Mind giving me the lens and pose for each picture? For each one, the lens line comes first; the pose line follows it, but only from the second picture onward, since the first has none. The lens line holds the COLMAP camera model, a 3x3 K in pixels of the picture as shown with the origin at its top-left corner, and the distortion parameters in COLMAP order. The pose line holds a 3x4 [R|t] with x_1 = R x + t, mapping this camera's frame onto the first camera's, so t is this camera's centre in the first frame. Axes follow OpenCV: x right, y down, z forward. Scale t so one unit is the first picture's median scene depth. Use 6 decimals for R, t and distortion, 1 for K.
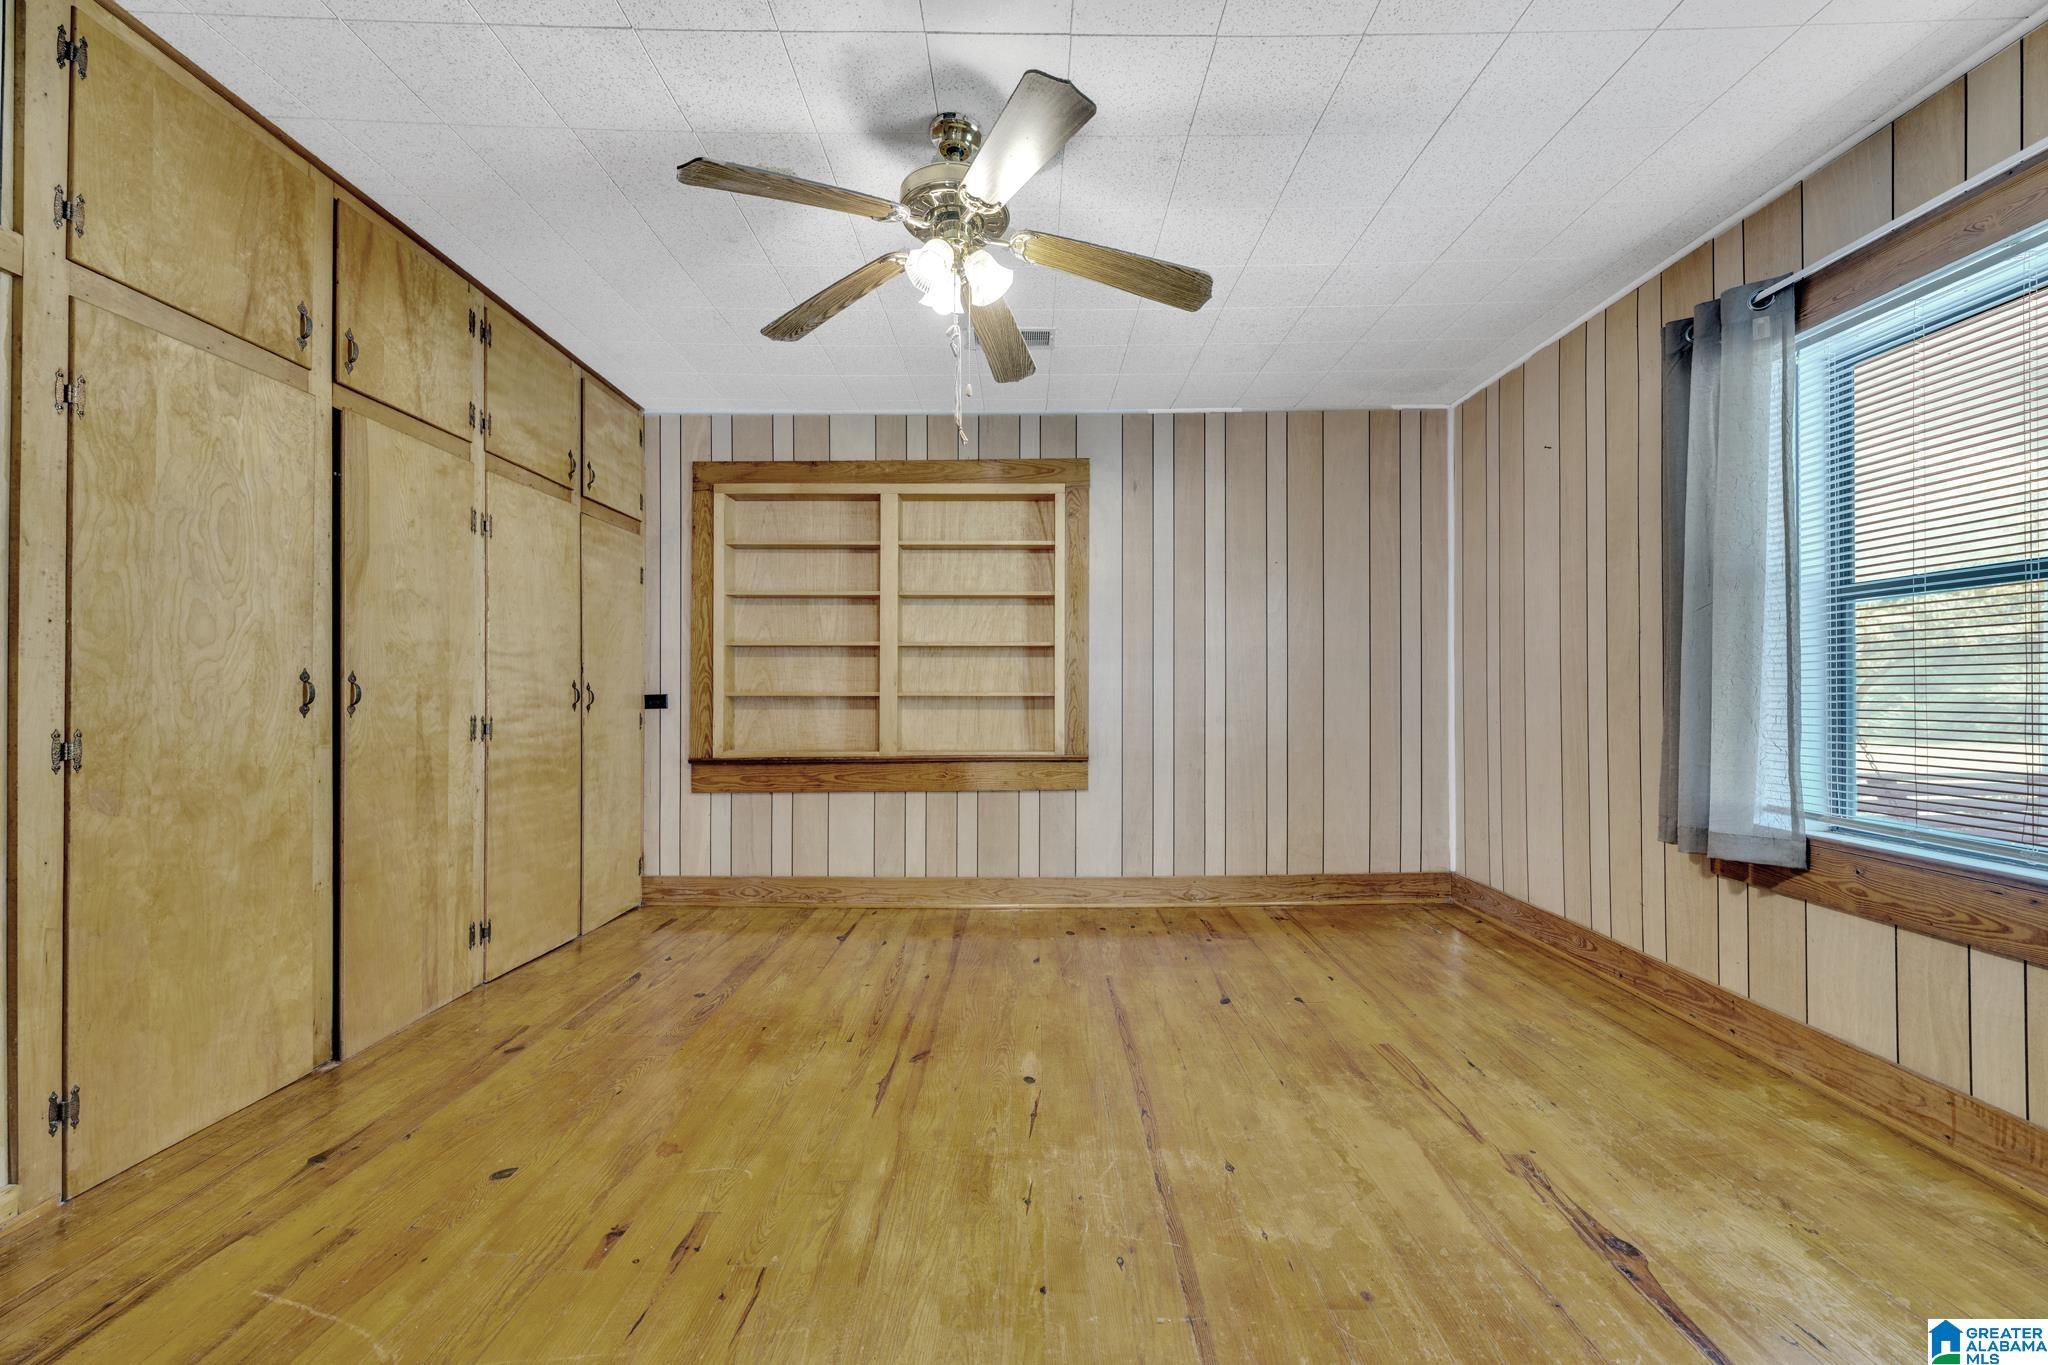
lens RADIAL K [[808.1, 0, 1026.4], [0, 808.1, 689.7], [0, 0, 1]] dist [-0.000459, 0.000163]
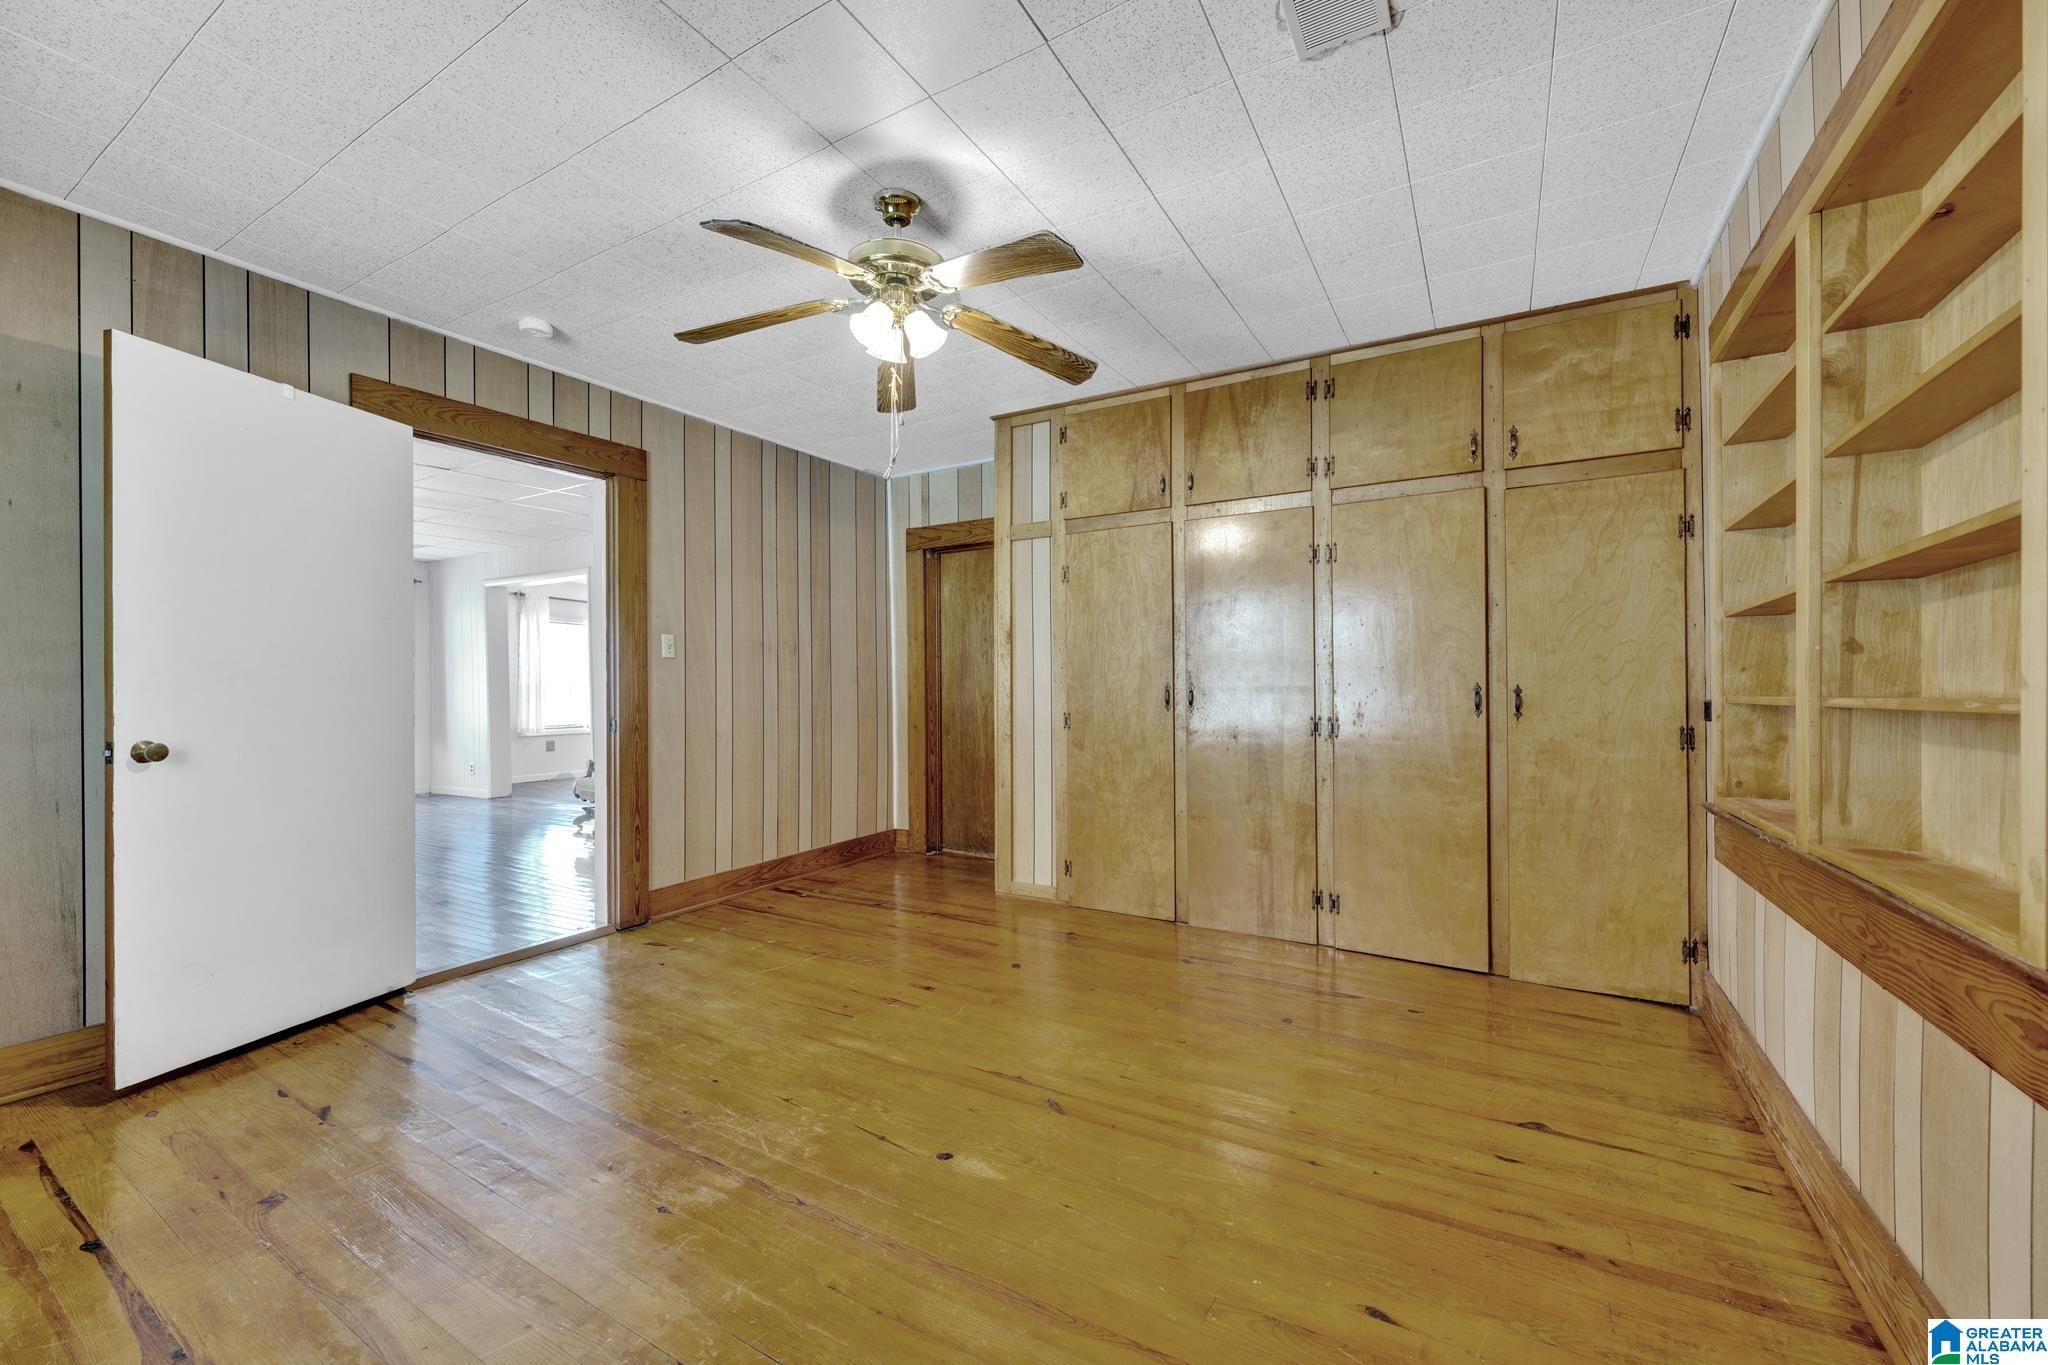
lens RADIAL K [[808.1, 0, 1021.8], [0, 808.1, 689.2], [0, 0, 1]] dist [-0.000459, 0.000163]
pose [[-0.510552, -0.004316, -0.859836, 0.799364], [0.003362, 0.999970, -0.007016, -0.001621], [0.859840, -0.006473, -0.510522, 1.735456]]
